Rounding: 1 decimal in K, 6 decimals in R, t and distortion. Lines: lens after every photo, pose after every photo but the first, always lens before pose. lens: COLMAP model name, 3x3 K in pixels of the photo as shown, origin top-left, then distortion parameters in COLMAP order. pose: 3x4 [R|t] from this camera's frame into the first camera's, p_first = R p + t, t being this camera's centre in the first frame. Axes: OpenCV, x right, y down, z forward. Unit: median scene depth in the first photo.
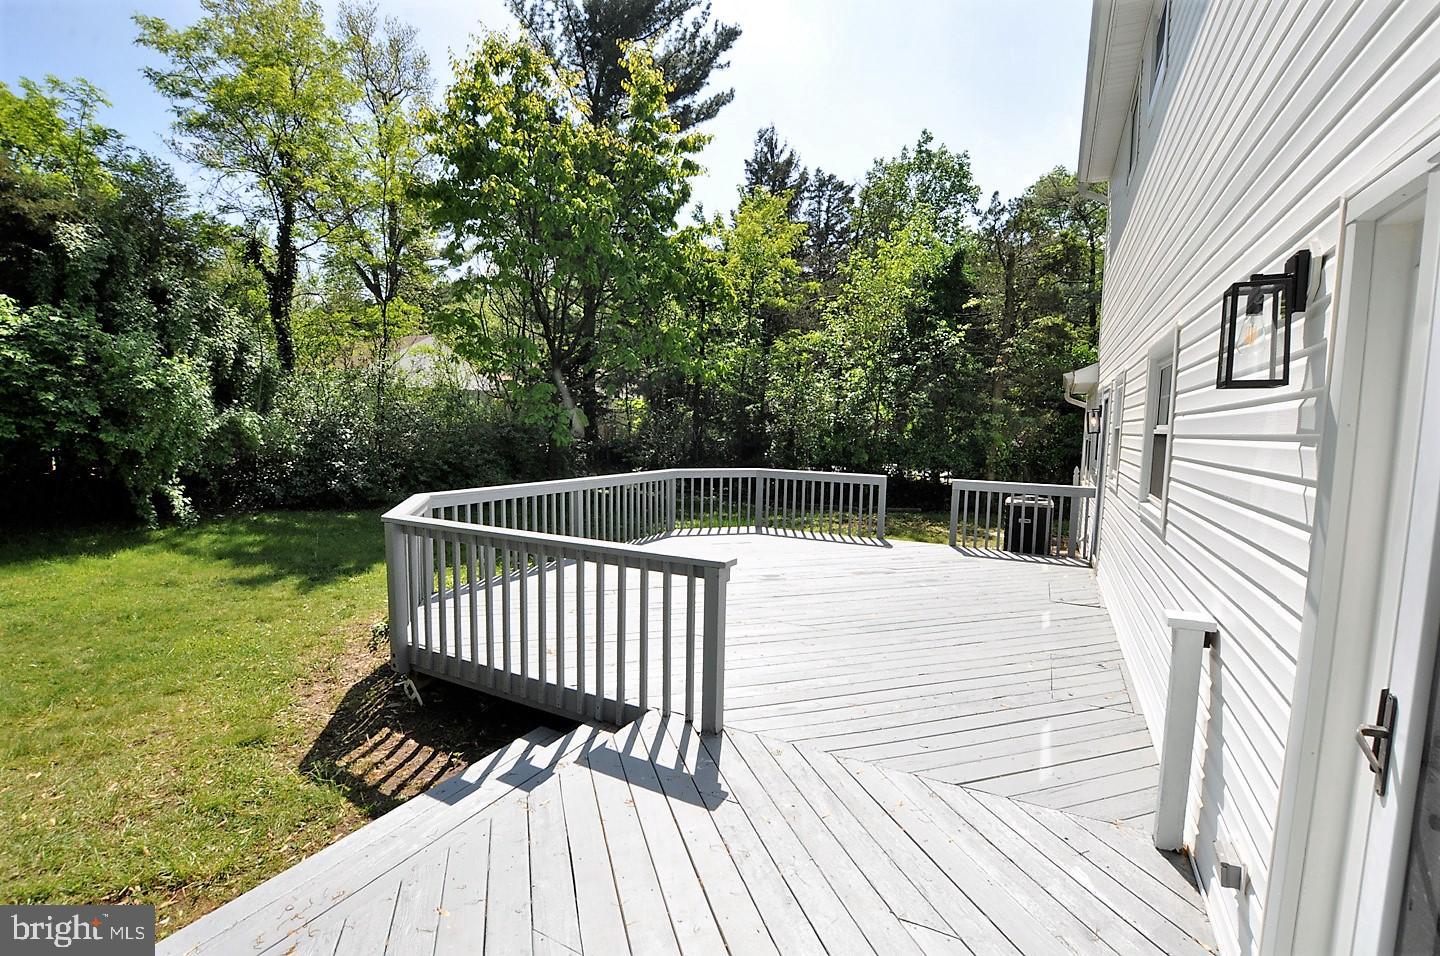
lens RADIAL K [[631.5, 0, 724.8], [0, 631.5, 480.3], [0, 0, 1]] dist [-0.028840, -0.000135]
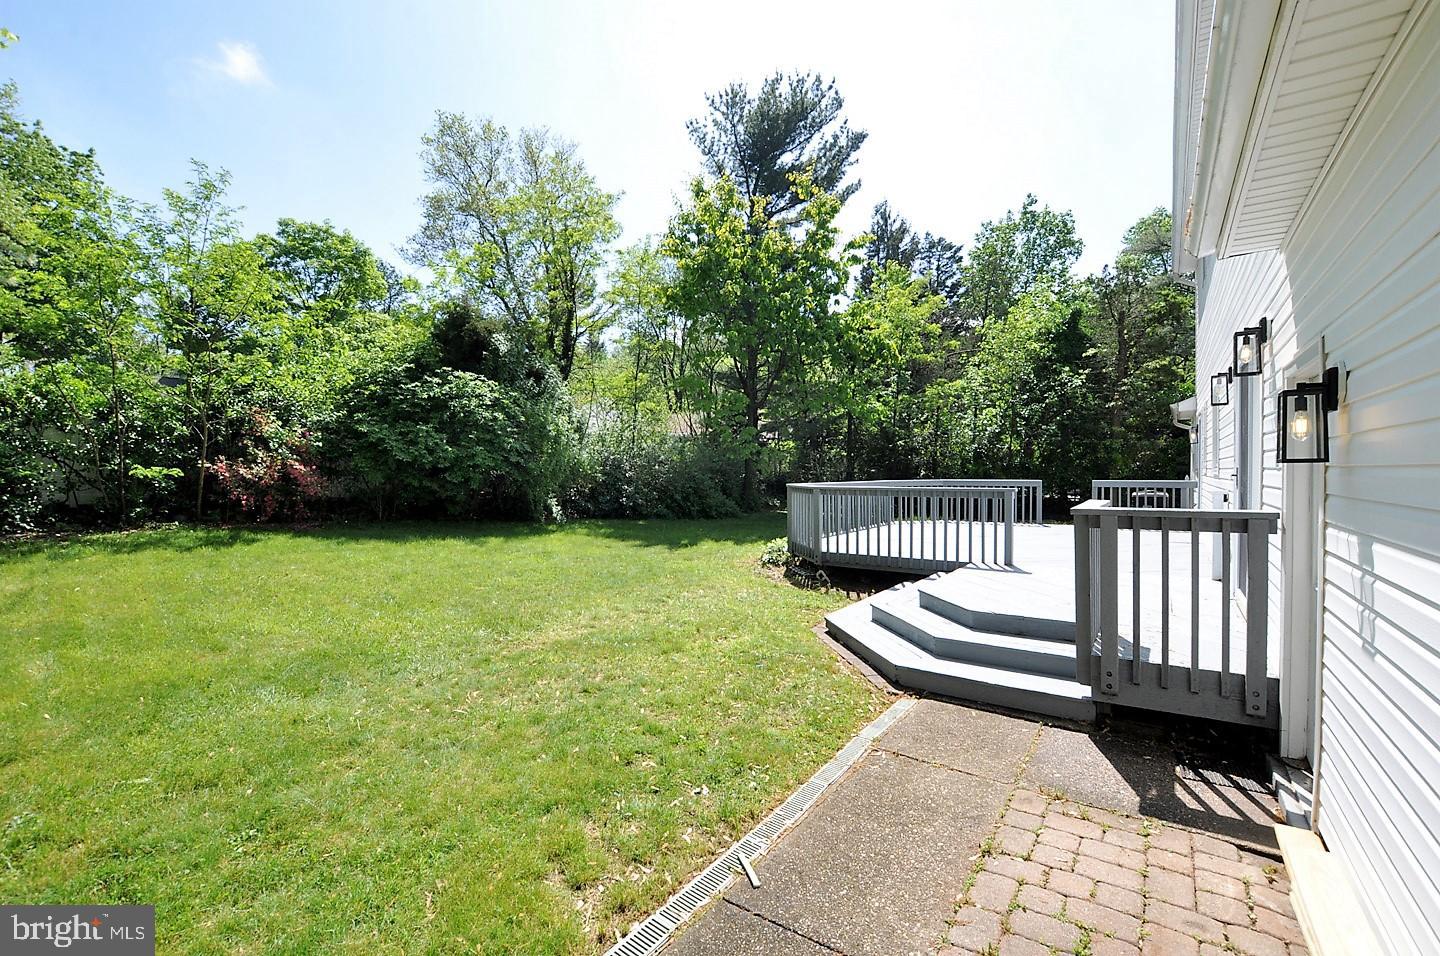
lens RADIAL K [[631.5, 0, 724.8], [0, 631.5, 480.3], [0, 0, 1]] dist [-0.028840, -0.000135]
pose [[0.989765, -0.023466, -0.140761, -0.115591], [0.013071, 0.997148, -0.074324, 0.040427], [0.142104, 0.071723, 0.987250, -0.230181]]
